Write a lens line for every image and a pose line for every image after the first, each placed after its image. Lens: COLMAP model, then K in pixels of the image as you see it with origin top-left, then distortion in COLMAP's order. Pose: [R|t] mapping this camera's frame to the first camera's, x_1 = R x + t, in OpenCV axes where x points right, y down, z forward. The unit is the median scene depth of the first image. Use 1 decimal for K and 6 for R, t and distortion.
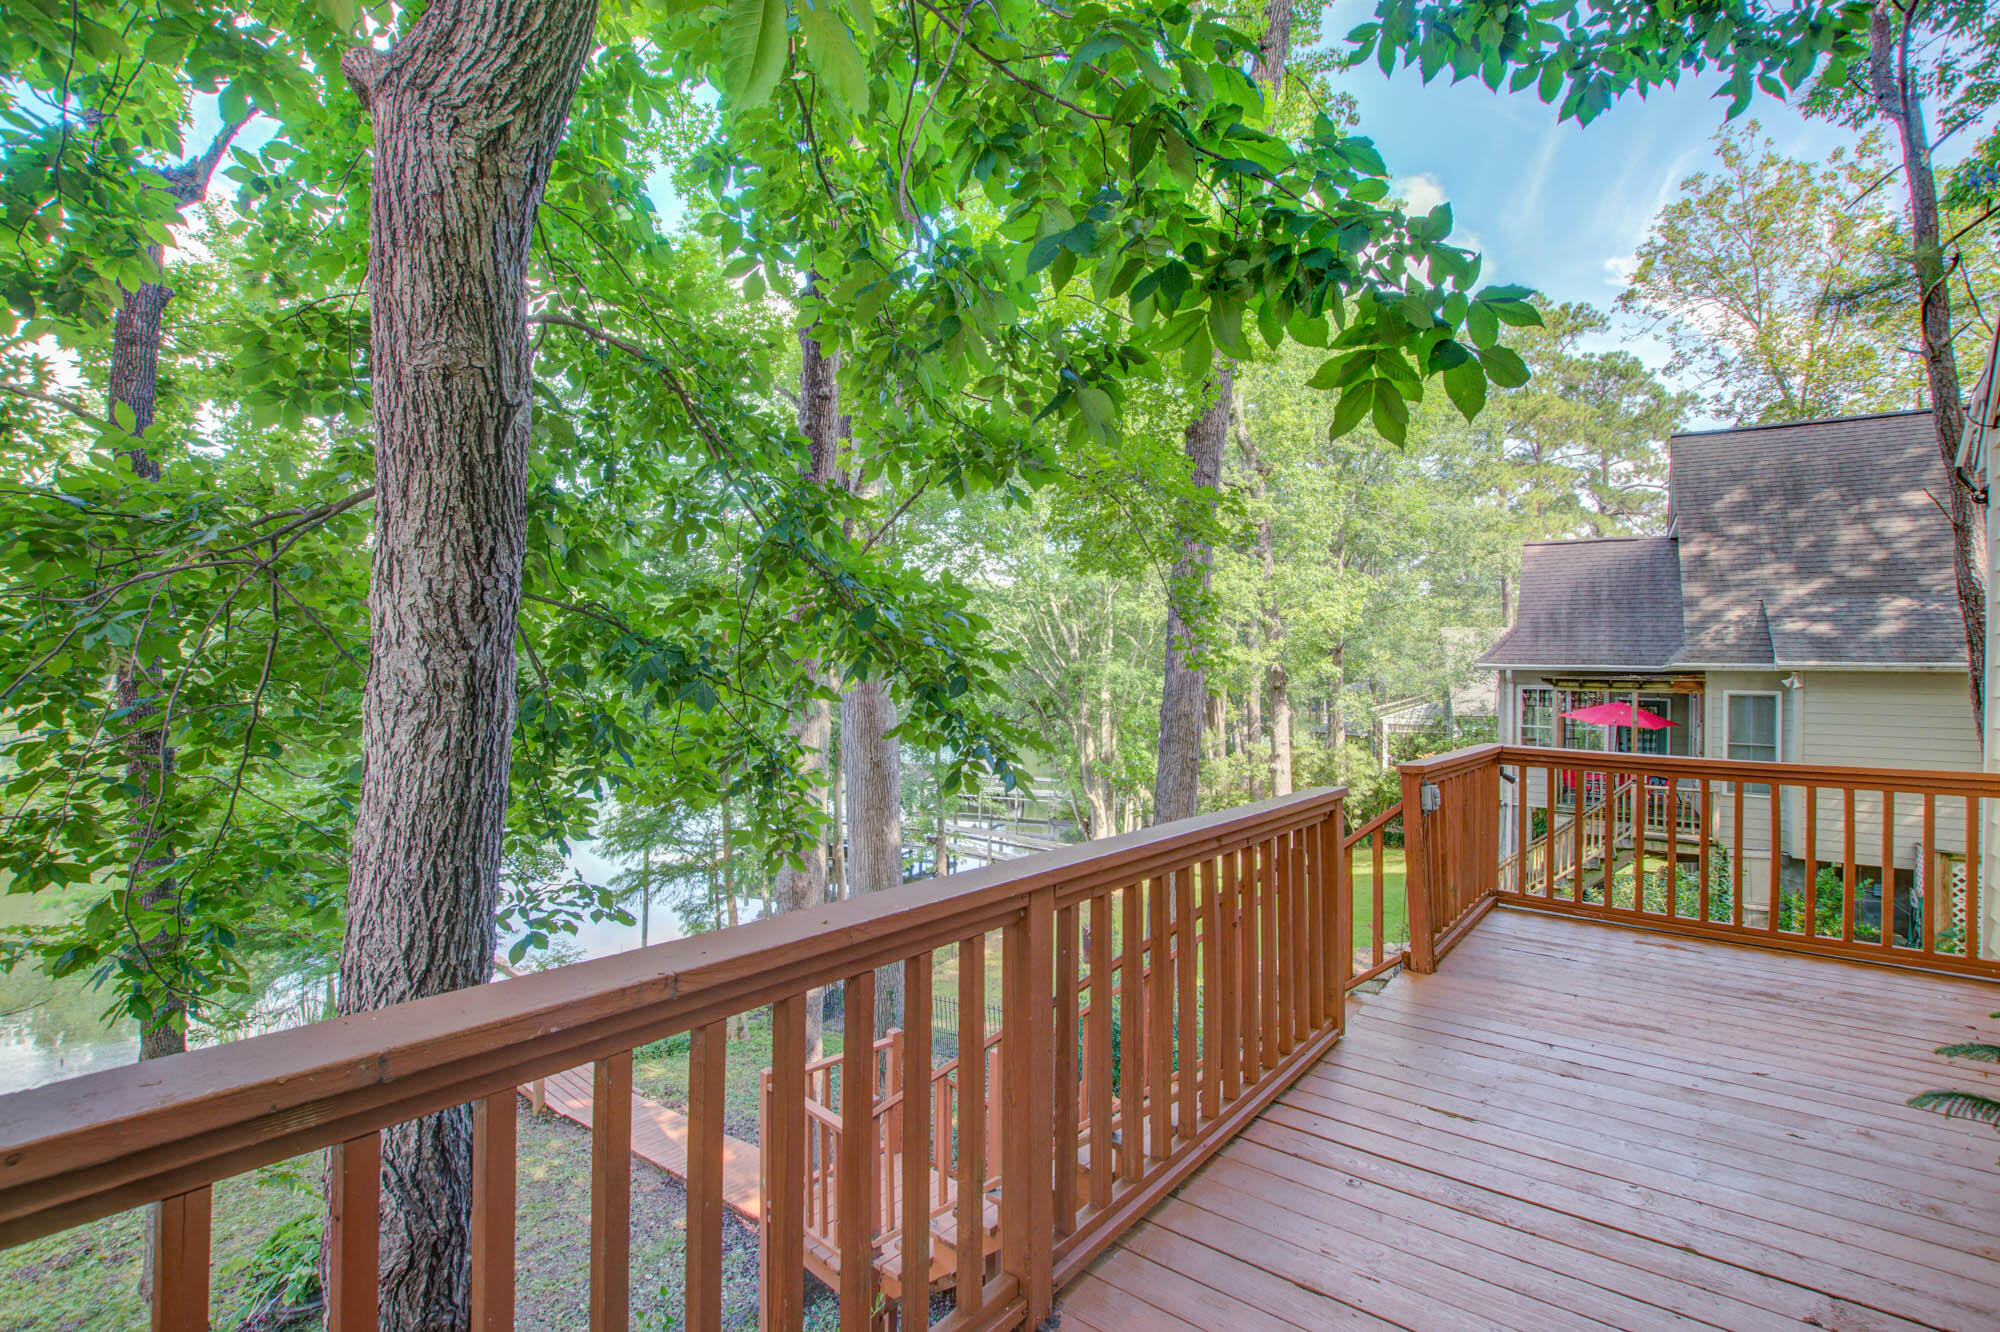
lens RADIAL K [[883.2, 0, 997.3], [0, 883.2, 672.3], [0, 0, 1]] dist [-0.025296, 0.004871]
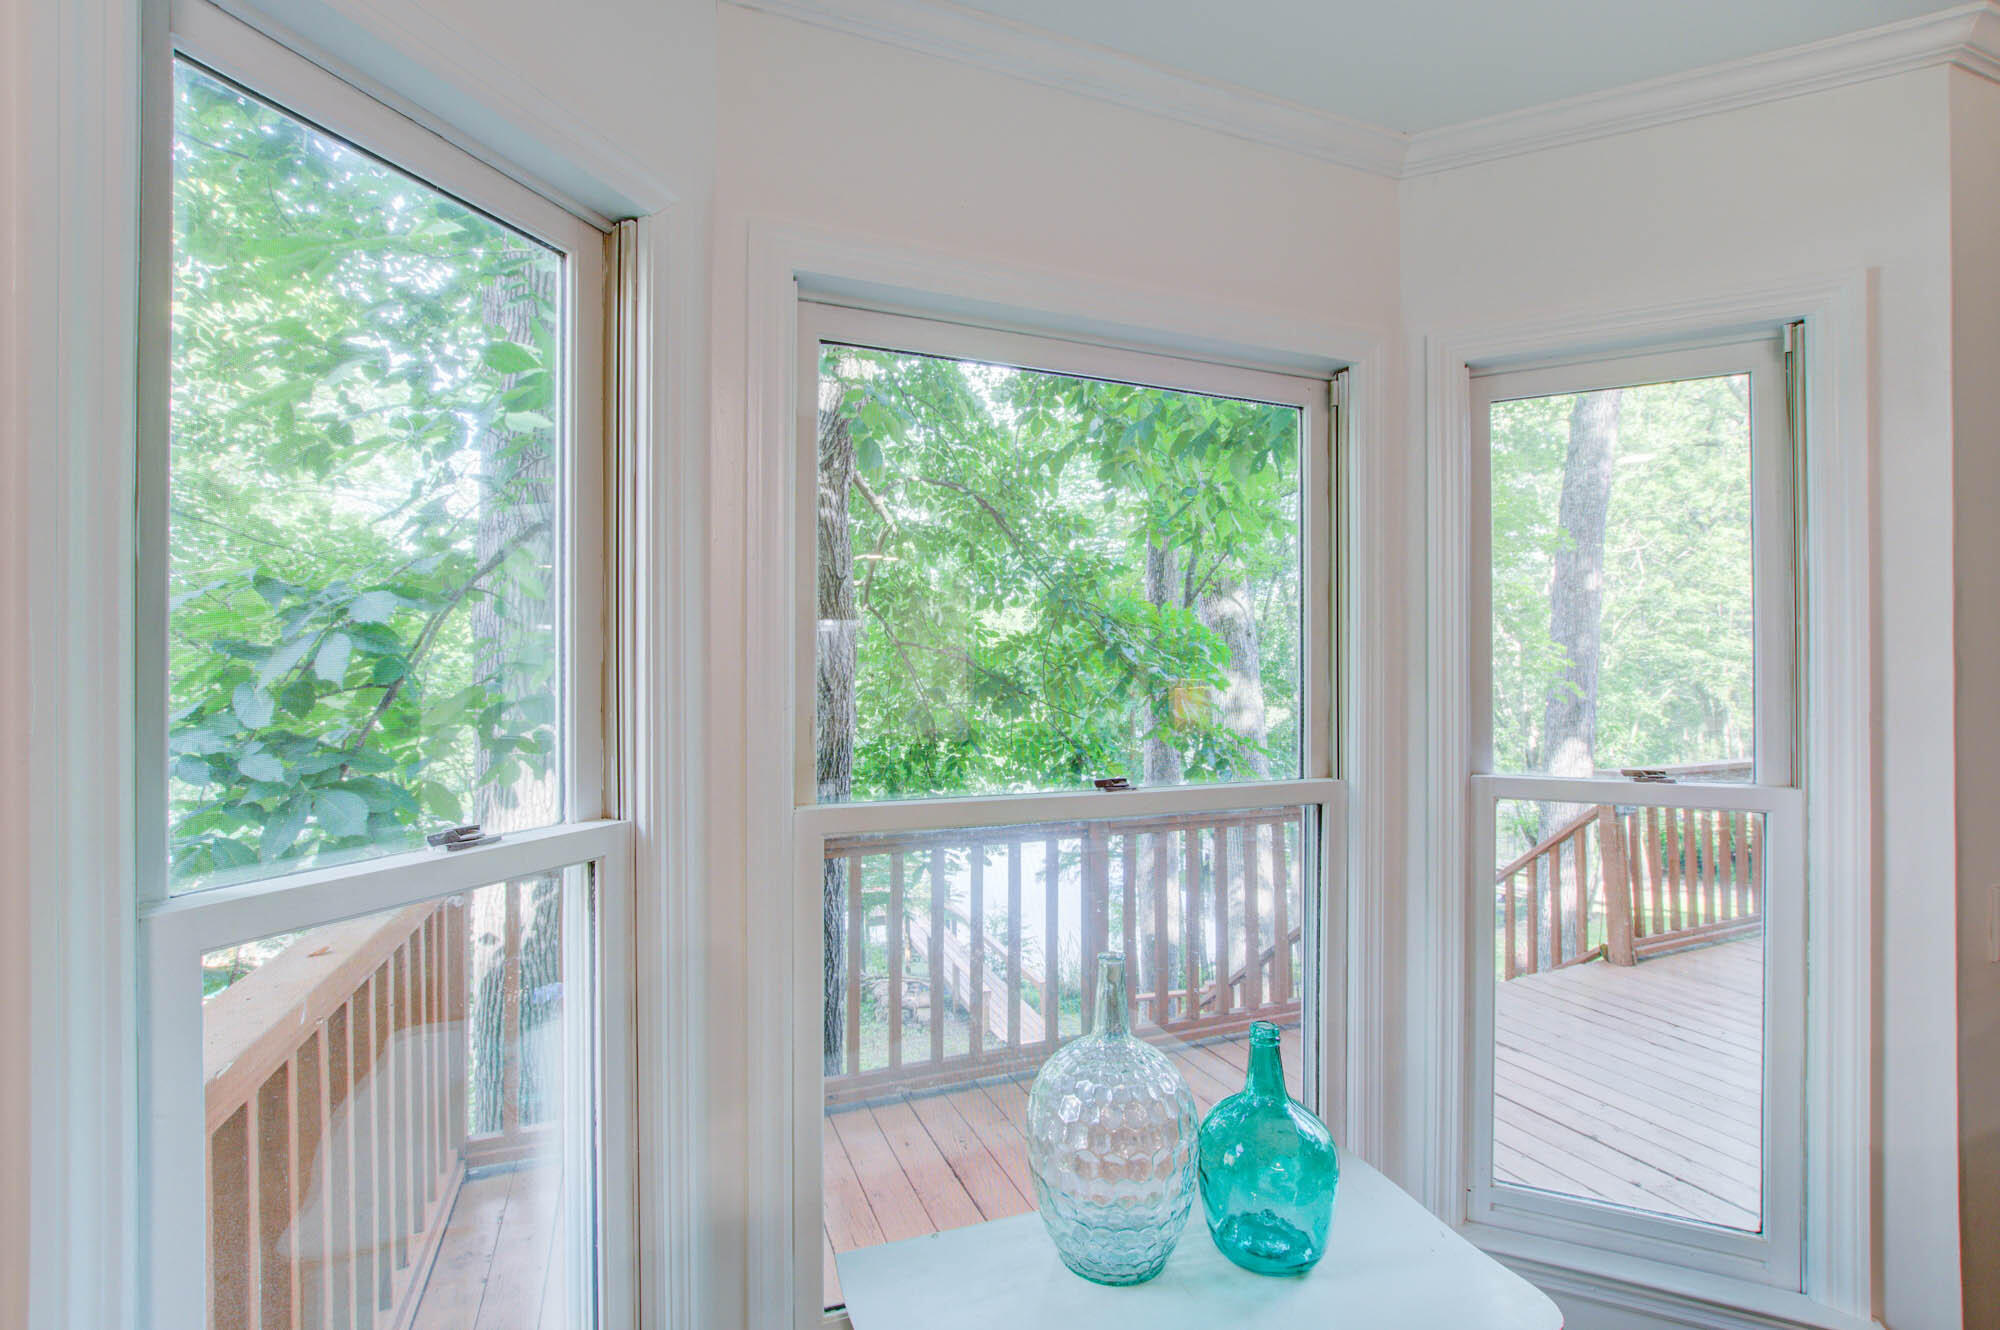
lens RADIAL K [[883.2, 0, 1003.7], [0, 883.2, 675.8], [0, 0, 1]] dist [-0.025296, 0.004871]
pose [[0.879197, -0.017685, -0.476131, 0.323666], [0.017230, 0.999837, -0.005322, -0.017847], [0.476147, -0.003524, 0.879358, -0.282596]]
